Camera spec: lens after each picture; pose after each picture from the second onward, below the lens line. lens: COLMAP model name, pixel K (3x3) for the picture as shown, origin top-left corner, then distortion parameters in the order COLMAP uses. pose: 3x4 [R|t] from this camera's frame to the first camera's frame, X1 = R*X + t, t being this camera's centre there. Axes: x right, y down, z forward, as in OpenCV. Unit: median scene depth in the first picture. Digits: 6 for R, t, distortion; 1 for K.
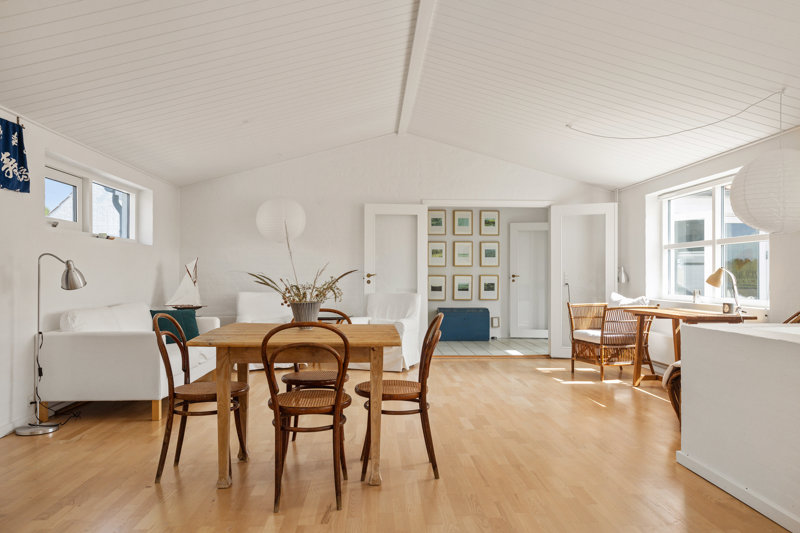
lens RADIAL K [[624.0, 0, 400.0], [0, 624.0, 266.5], [0, 0, 1]] dist [-0.010088, -0.001090]
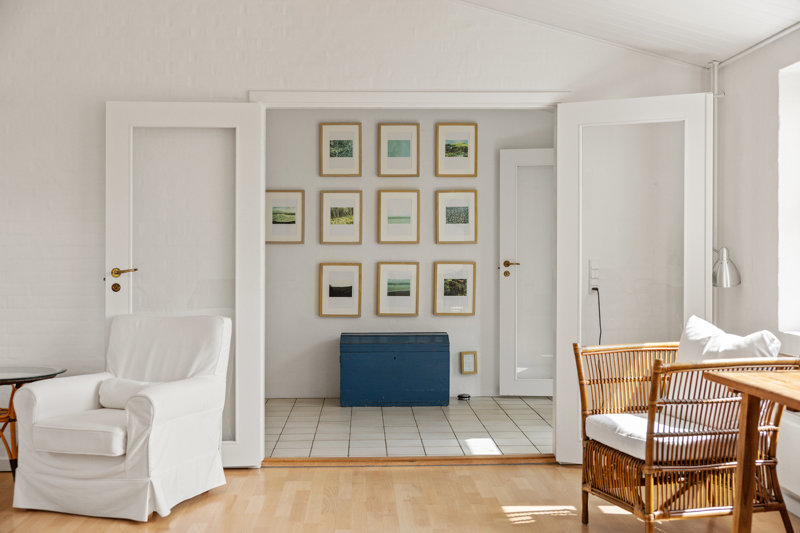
lens RADIAL K [[991.6, 0, 400.0], [0, 991.6, 266.5], [0, 0, 1]] dist [-0.007233, -0.023570]
pose [[0.999692, -0.005275, -0.024259, 0.121369], [0.006129, 0.999359, 0.035268, -0.009282], [0.024057, -0.035405, 0.999083, 0.261041]]
